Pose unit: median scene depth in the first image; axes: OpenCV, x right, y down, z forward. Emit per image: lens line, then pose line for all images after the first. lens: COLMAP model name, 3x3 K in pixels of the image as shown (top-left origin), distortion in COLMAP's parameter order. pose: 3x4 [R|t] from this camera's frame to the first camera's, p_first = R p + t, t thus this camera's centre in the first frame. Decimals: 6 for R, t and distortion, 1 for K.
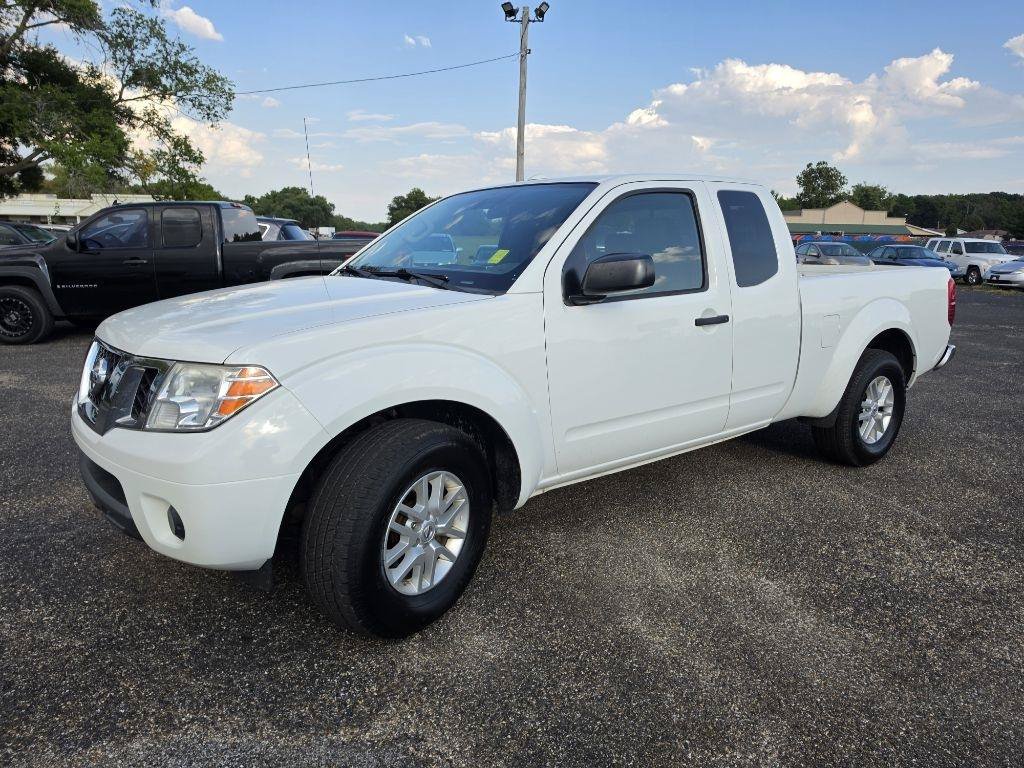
lens RADIAL K [[702.6, 0, 521.0], [0, 702.6, 377.1], [0, 0, 1]] dist [0.028437, -0.038120]
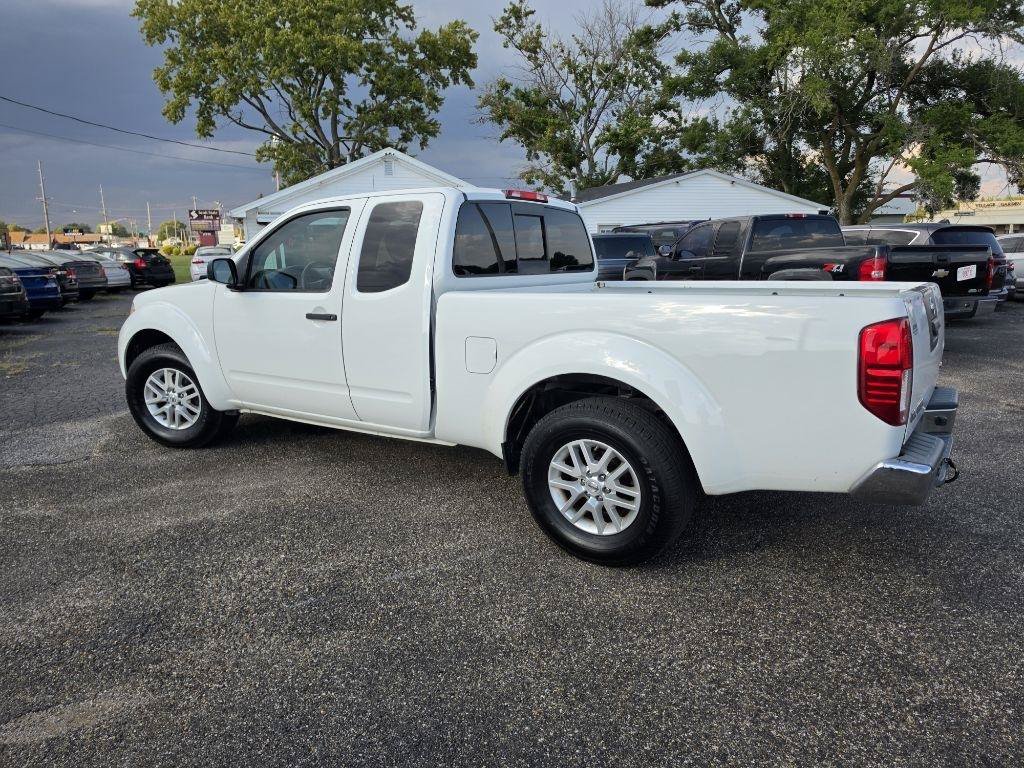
lens RADIAL K [[705.9, 0, 508.2], [0, 705.9, 367.2], [0, 0, 1]] dist [0.042988, -0.042035]
pose [[0.295650, 0.142932, -0.944543, 0.158128], [-0.168792, 0.981003, 0.095616, -0.017253], [0.940266, 0.131162, 0.314159, 0.096876]]
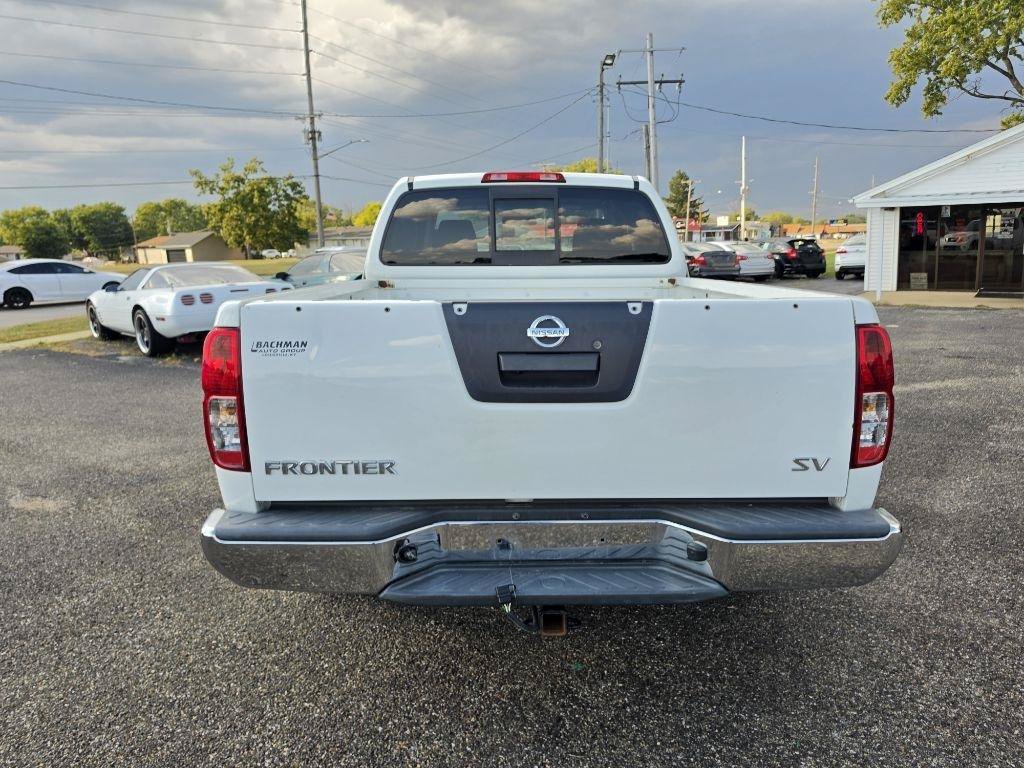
lens RADIAL K [[716.5, 0, 512.0], [0, 716.5, 384.0], [0, 0, 1]] dist [0.006338, -0.008278]
pose [[-0.612774, 0.145401, -0.776767, 0.134490], [-0.139892, 0.947446, 0.287708, -0.035221], [0.777778, 0.284964, -0.560230, 0.199641]]
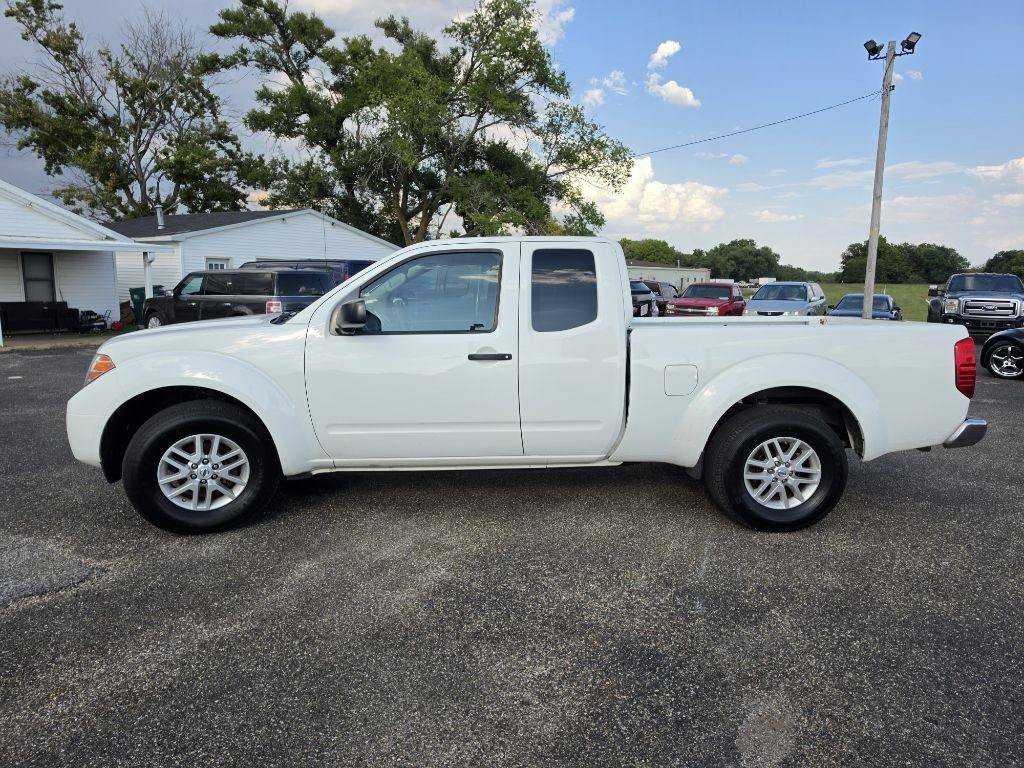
lens RADIAL K [[702.6, 0, 521.0], [0, 702.6, 377.1], [0, 0, 1]] dist [0.028437, -0.038120]
pose [[0.826317, 0.069899, -0.558850, 0.102339], [-0.108869, 0.993377, -0.036726, -0.000856], [0.552582, 0.091188, 0.828455, 0.004615]]
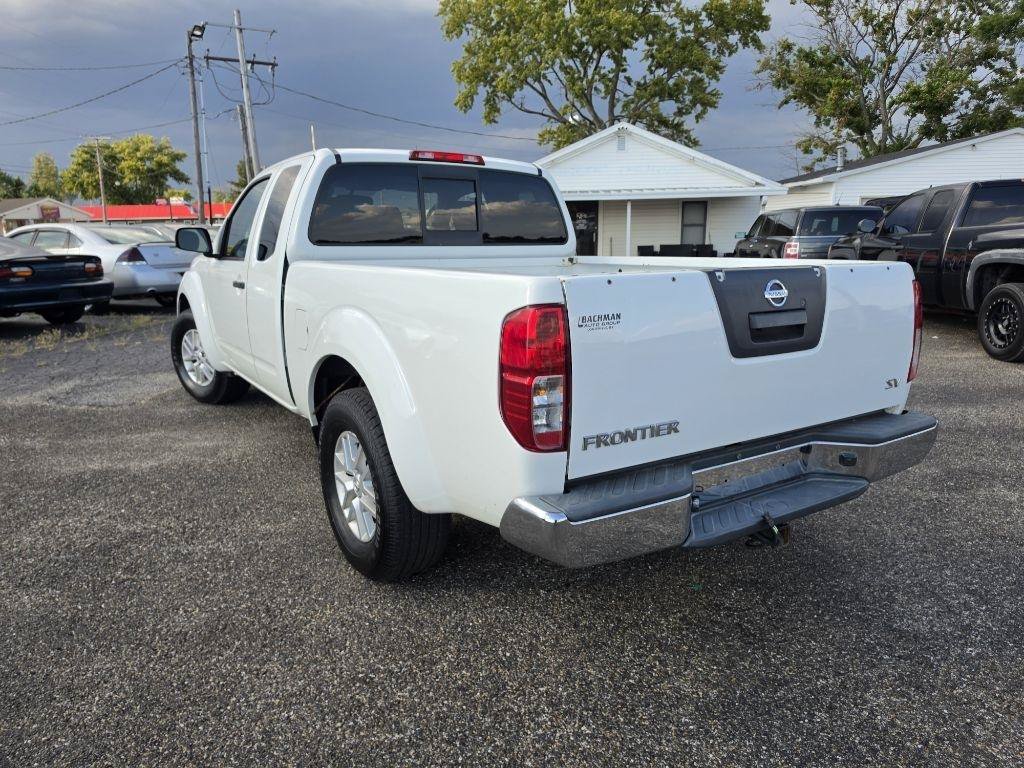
lens RADIAL K [[702.6, 0, 521.0], [0, 702.6, 377.1], [0, 0, 1]] dist [0.028437, -0.038120]
pose [[-0.087865, 0.191552, -0.977542, 0.150702], [-0.181947, 0.961742, 0.204810, -0.027754], [0.979375, 0.195856, -0.049651, 0.163808]]
